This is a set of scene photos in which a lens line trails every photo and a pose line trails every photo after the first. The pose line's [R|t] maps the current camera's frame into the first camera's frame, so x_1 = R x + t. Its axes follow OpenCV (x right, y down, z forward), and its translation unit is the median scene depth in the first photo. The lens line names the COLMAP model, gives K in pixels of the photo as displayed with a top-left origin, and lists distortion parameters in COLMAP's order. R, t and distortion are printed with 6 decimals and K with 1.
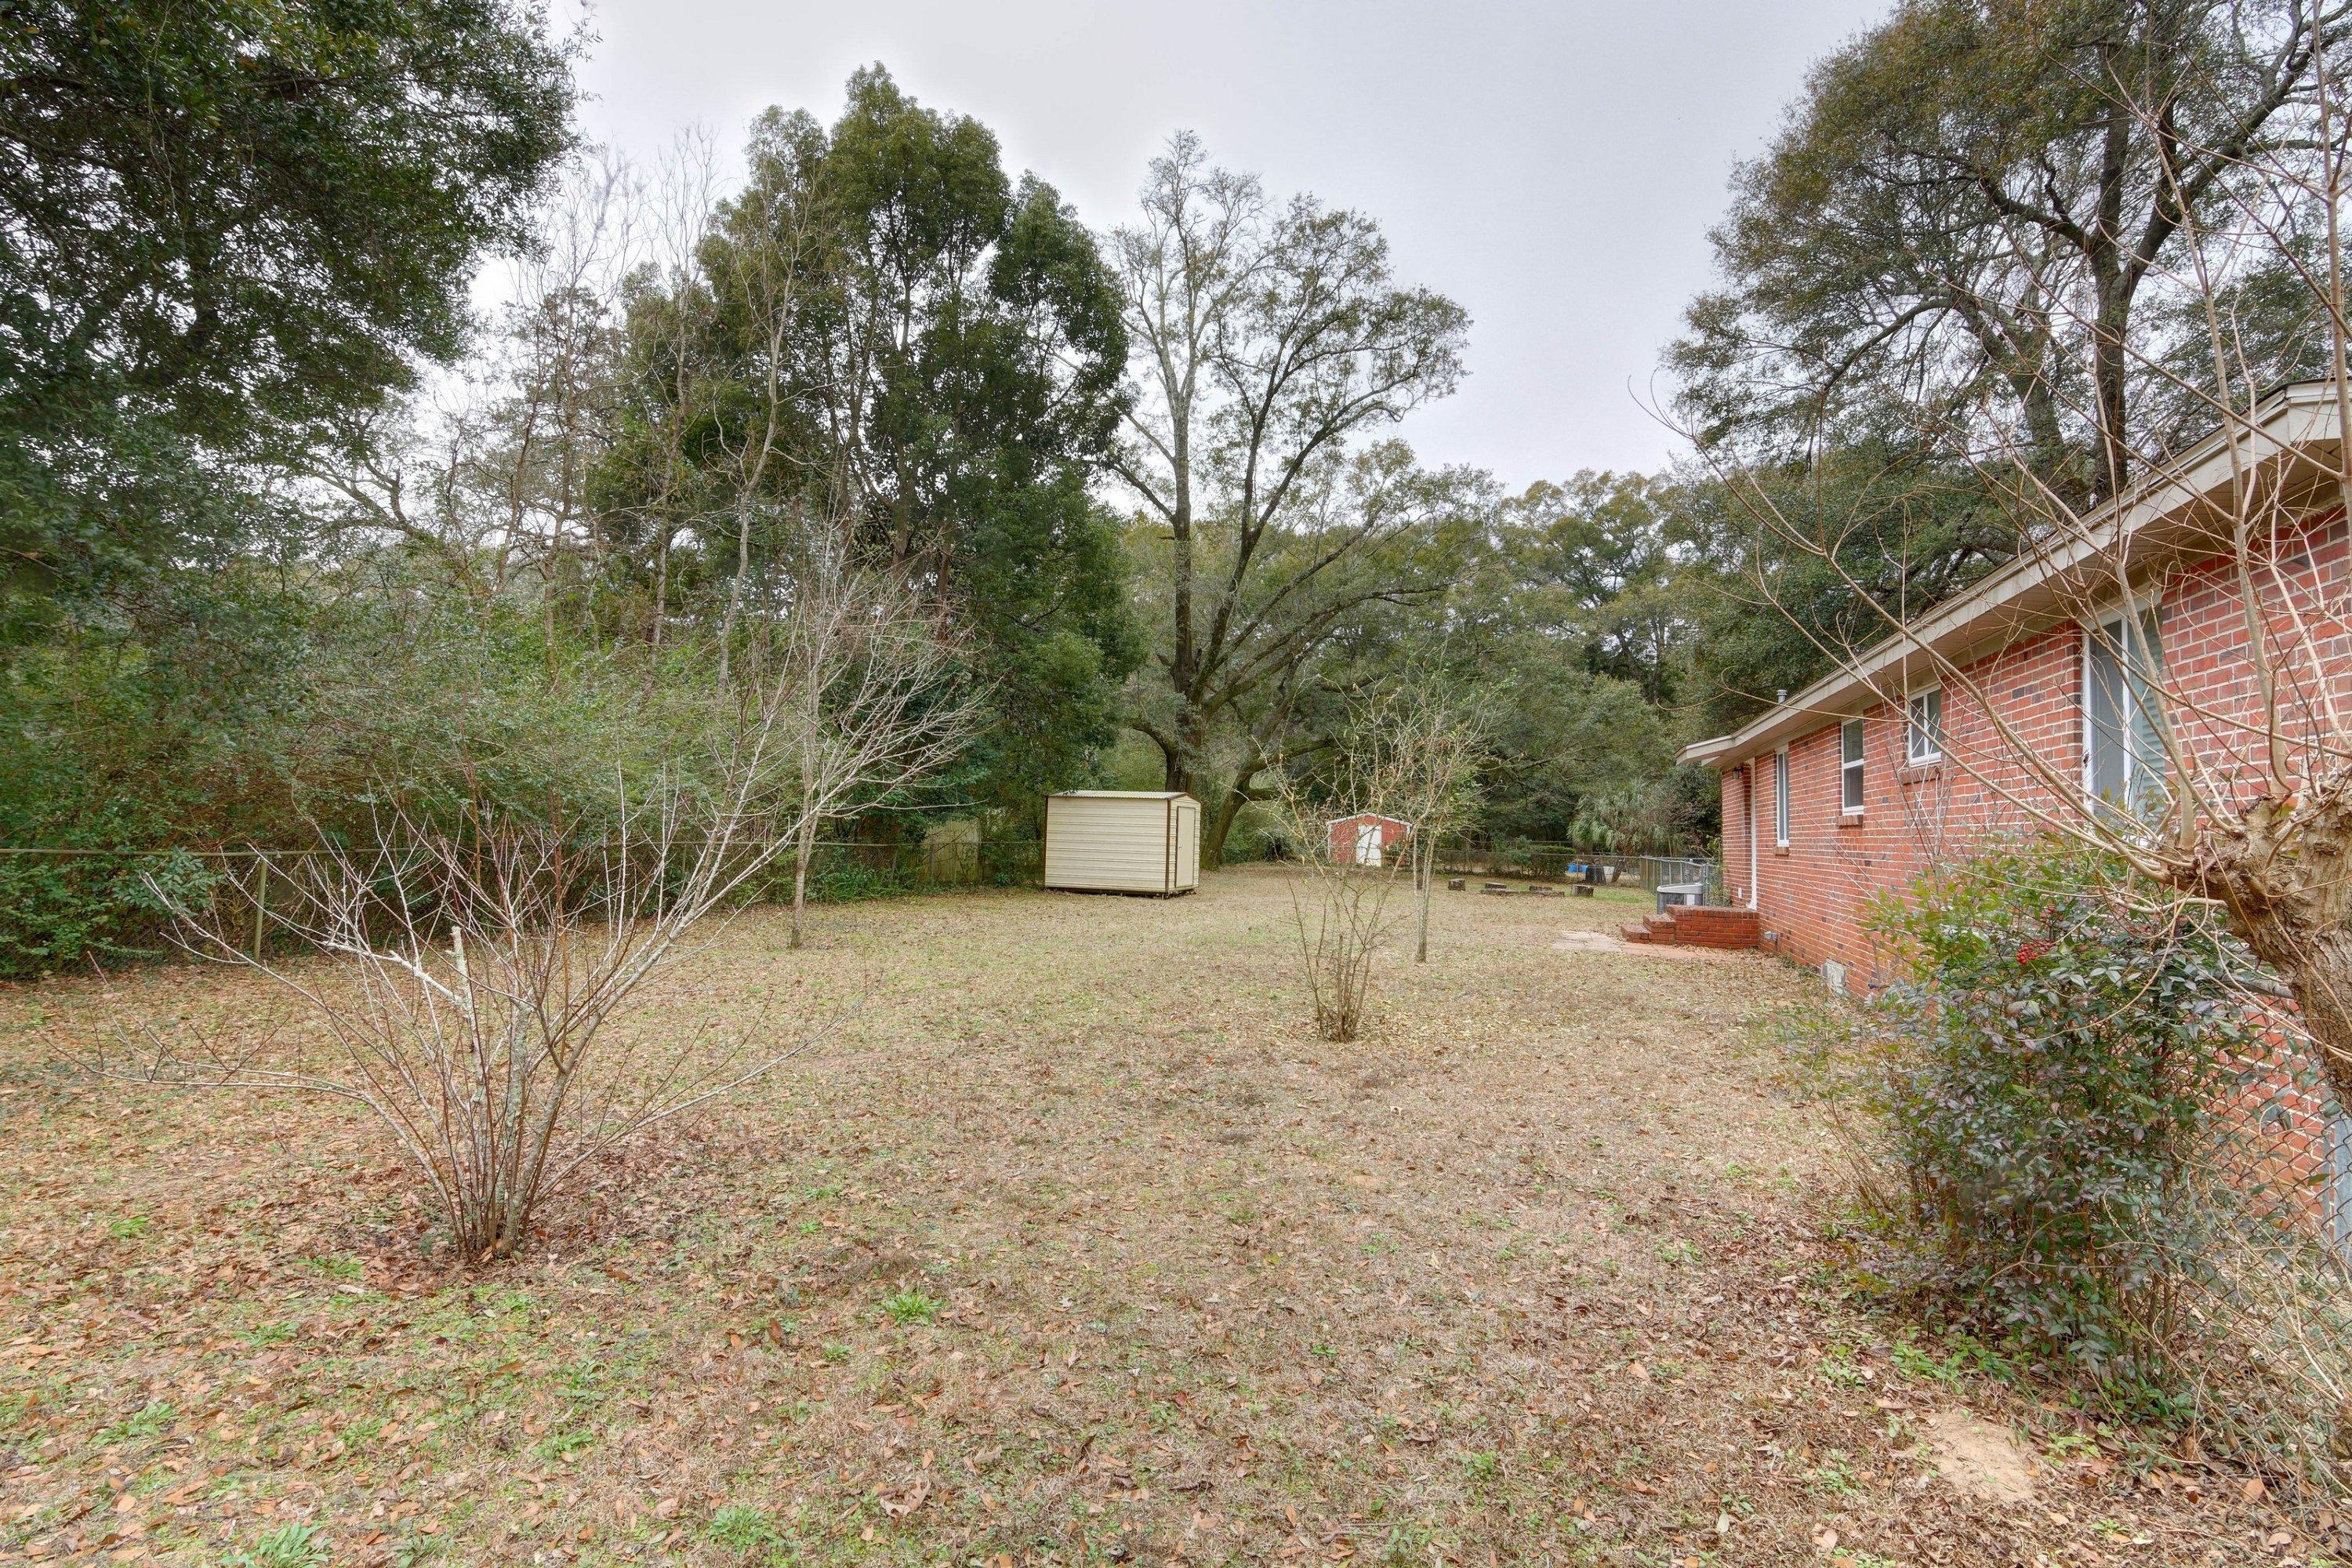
lens RADIAL K [[1143.2, 0, 1176.3], [0, 1143.2, 773.2], [0, 0, 1]] dist [0.001407, -0.000272]
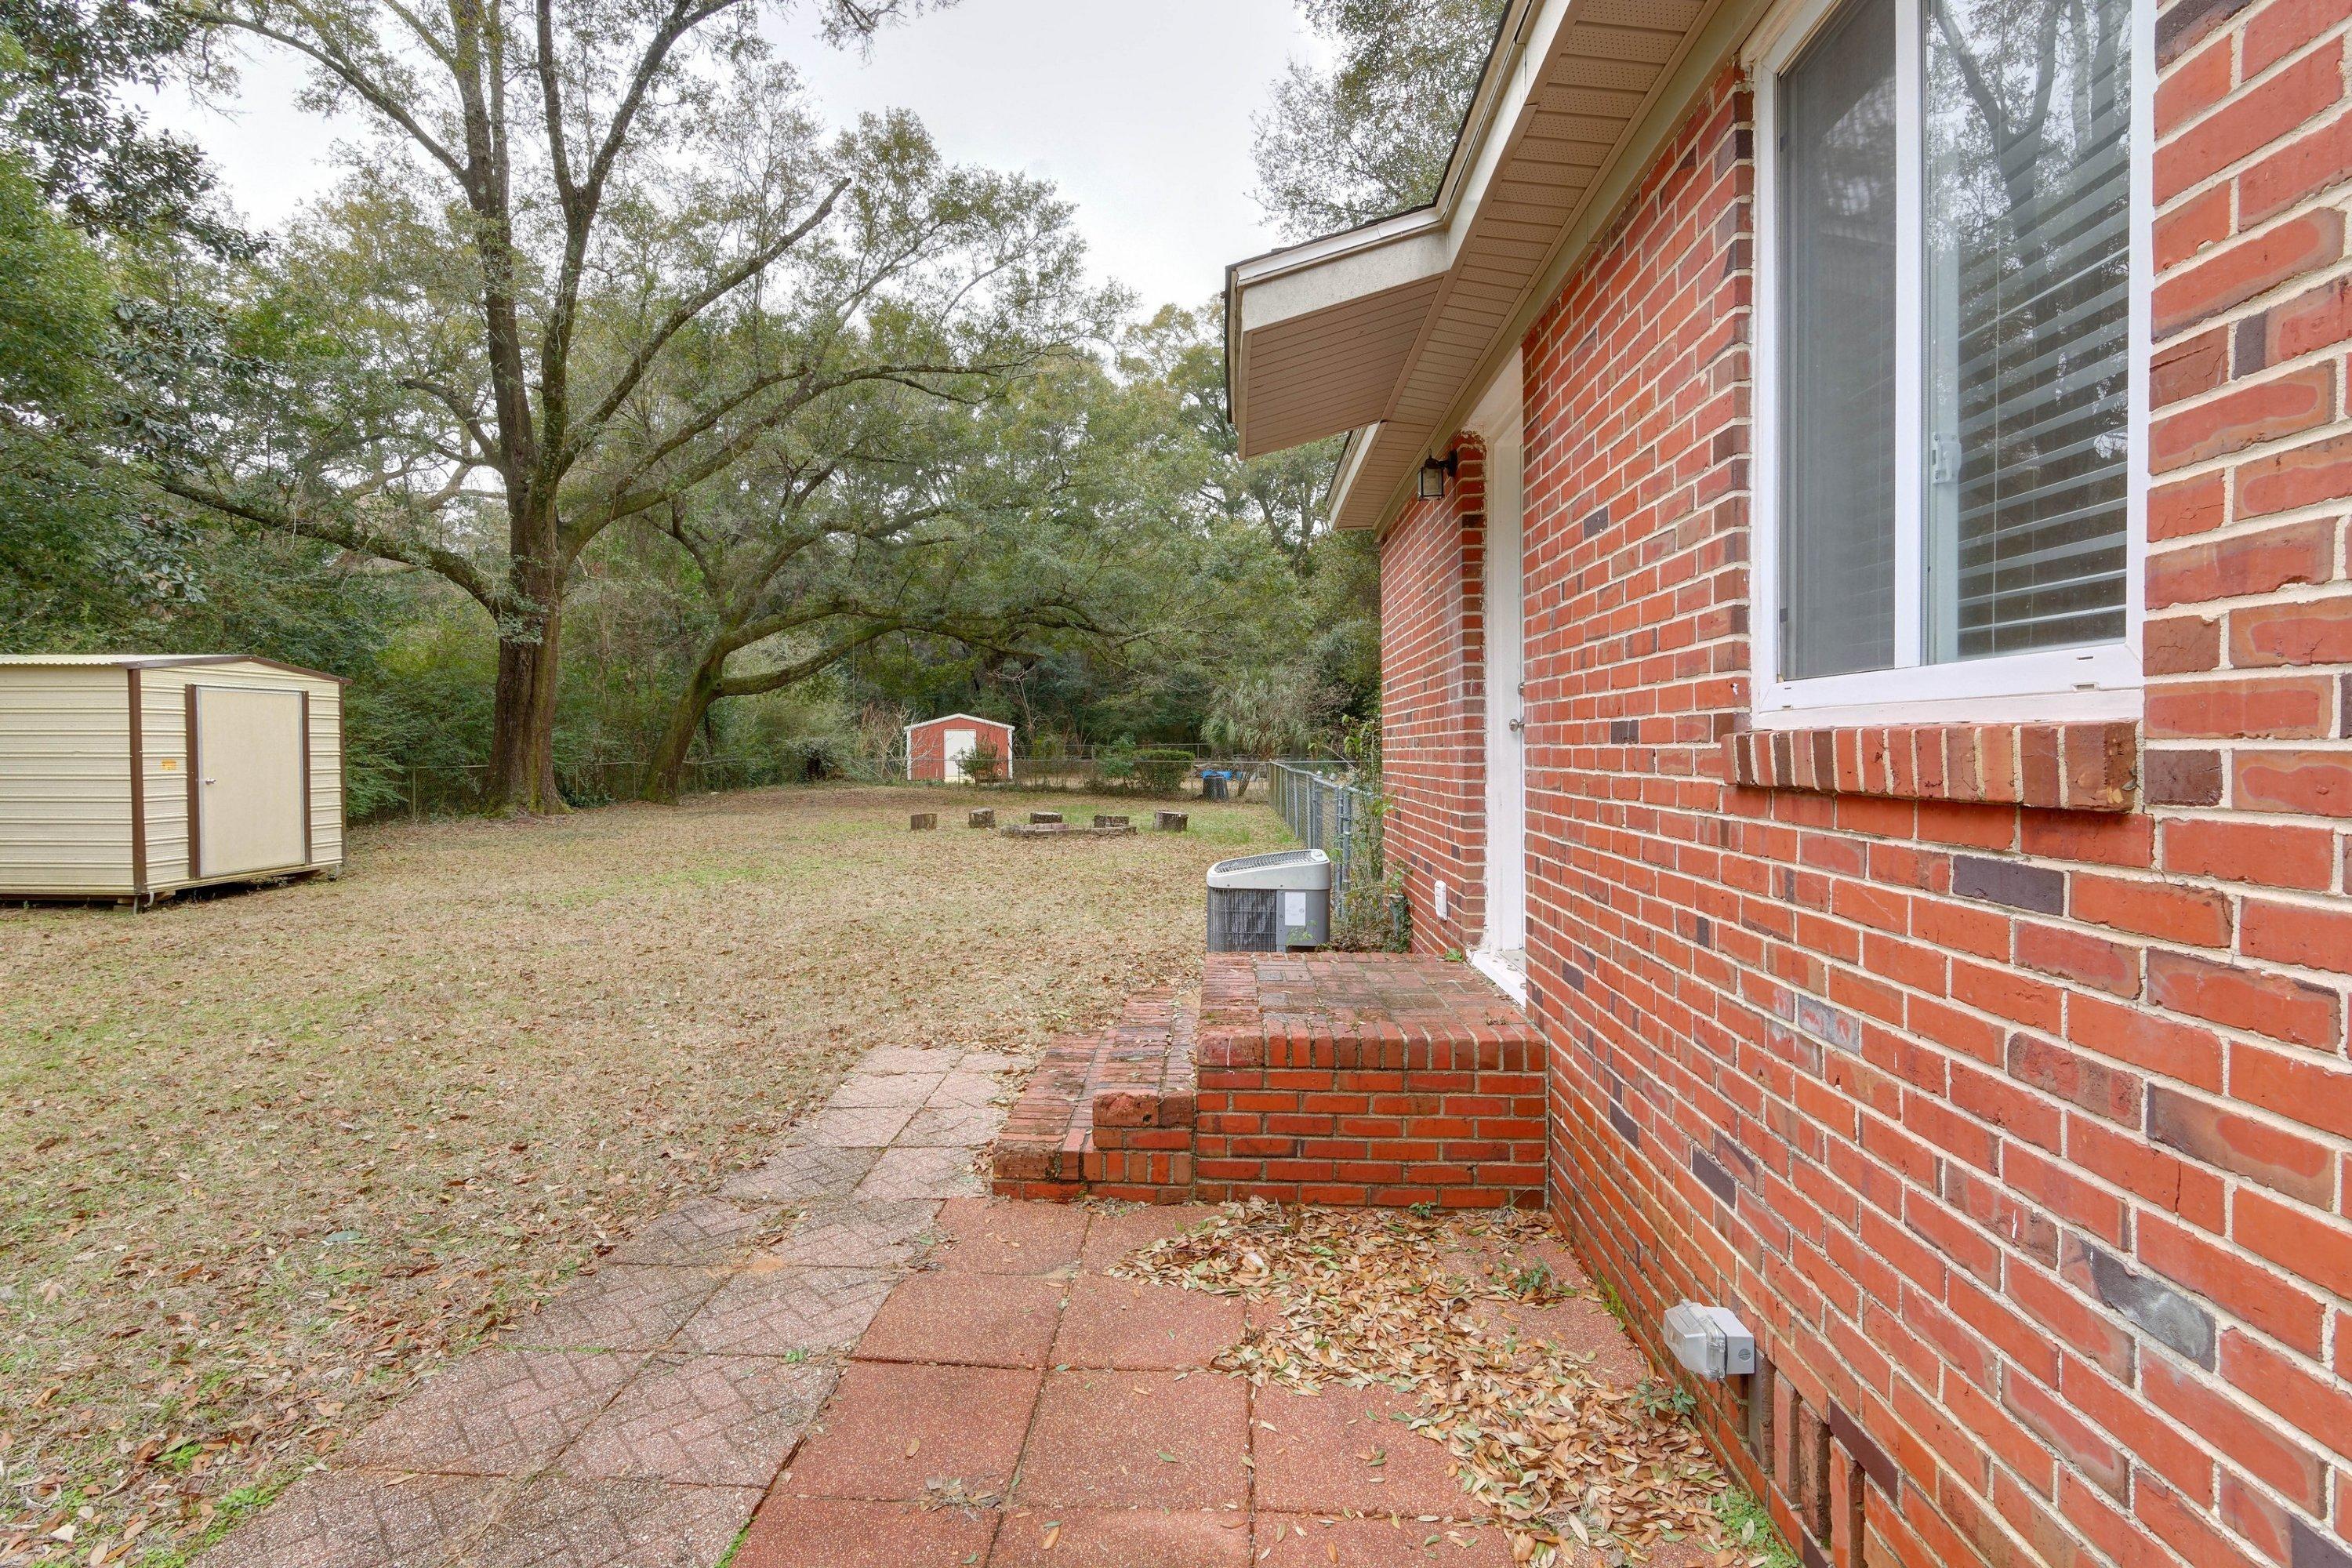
lens RADIAL K [[1143.2, 0, 1173.3], [0, 1143.2, 777.7], [0, 0, 1]] dist [0.001407, -0.000272]
pose [[0.962510, -0.037828, 0.268596, 0.127720], [0.015378, 0.996245, 0.085201, 0.017355], [-0.270810, -0.077876, 0.959478, 0.271294]]
